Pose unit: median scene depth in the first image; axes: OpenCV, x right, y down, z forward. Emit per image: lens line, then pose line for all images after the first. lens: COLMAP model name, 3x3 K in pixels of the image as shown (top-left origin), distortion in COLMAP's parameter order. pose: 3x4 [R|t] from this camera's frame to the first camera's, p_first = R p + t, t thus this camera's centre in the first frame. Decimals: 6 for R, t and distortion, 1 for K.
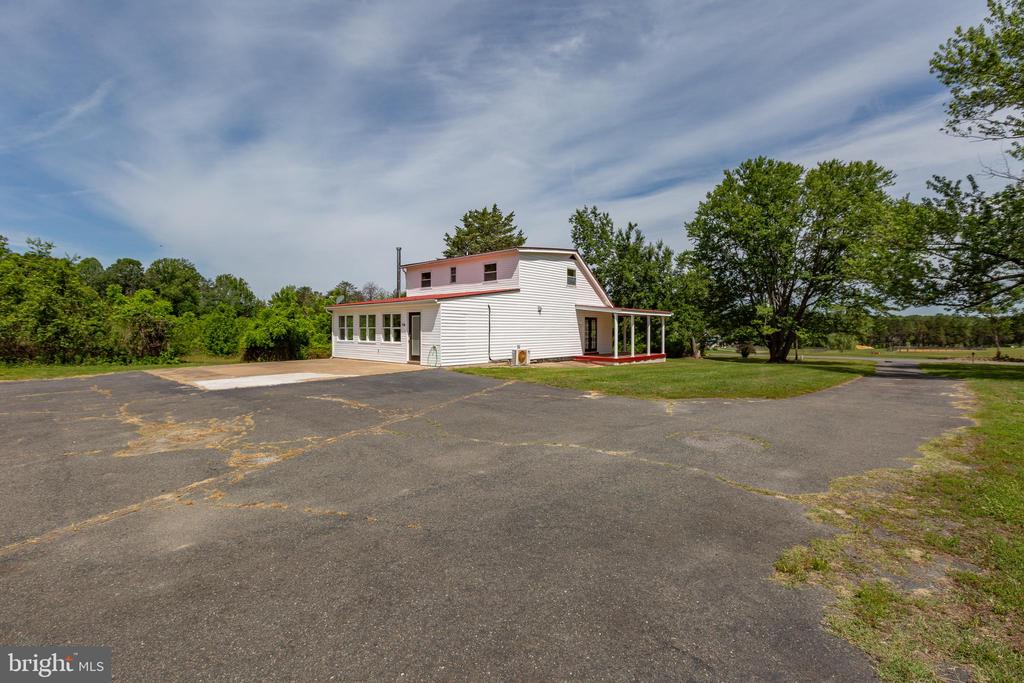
lens RADIAL K [[460.2, 0, 508.9], [0, 460.2, 339.0], [0, 0, 1]] dist [-0.006920, 0.000891]
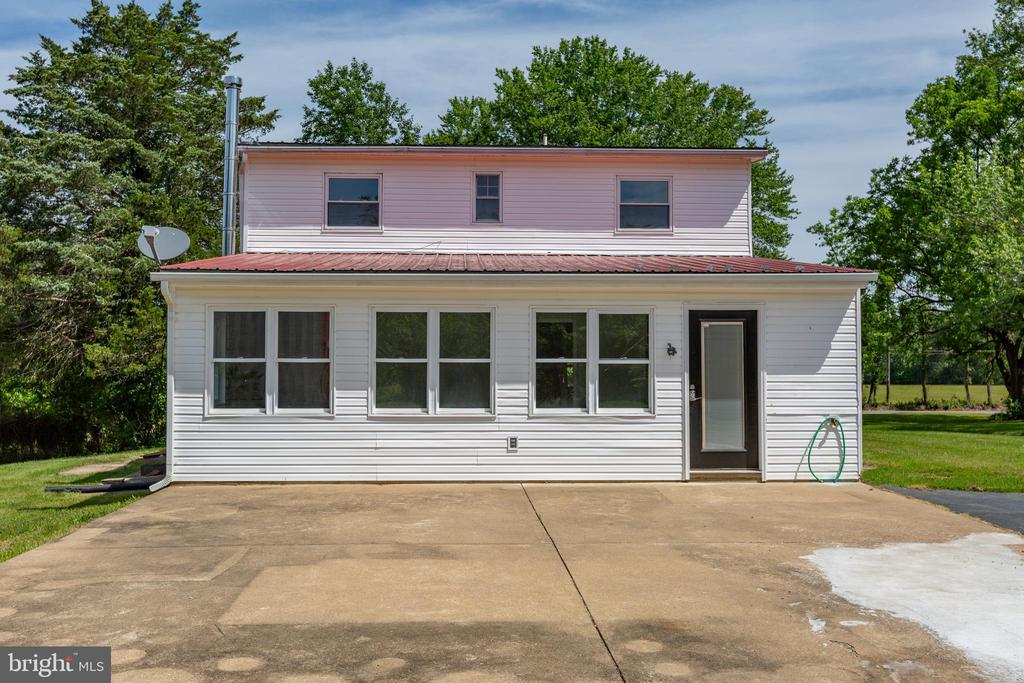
lens RADIAL K [[1038.9, 0, 512.0], [0, 1038.9, 343.3], [0, 0, 1]] dist [-0.013830, 0.000000]
pose [[0.681263, 0.019621, 0.731775, -0.727999], [0.016113, 0.998997, -0.041787, -0.008626], [-0.731861, 0.040259, 0.680264, 0.569795]]
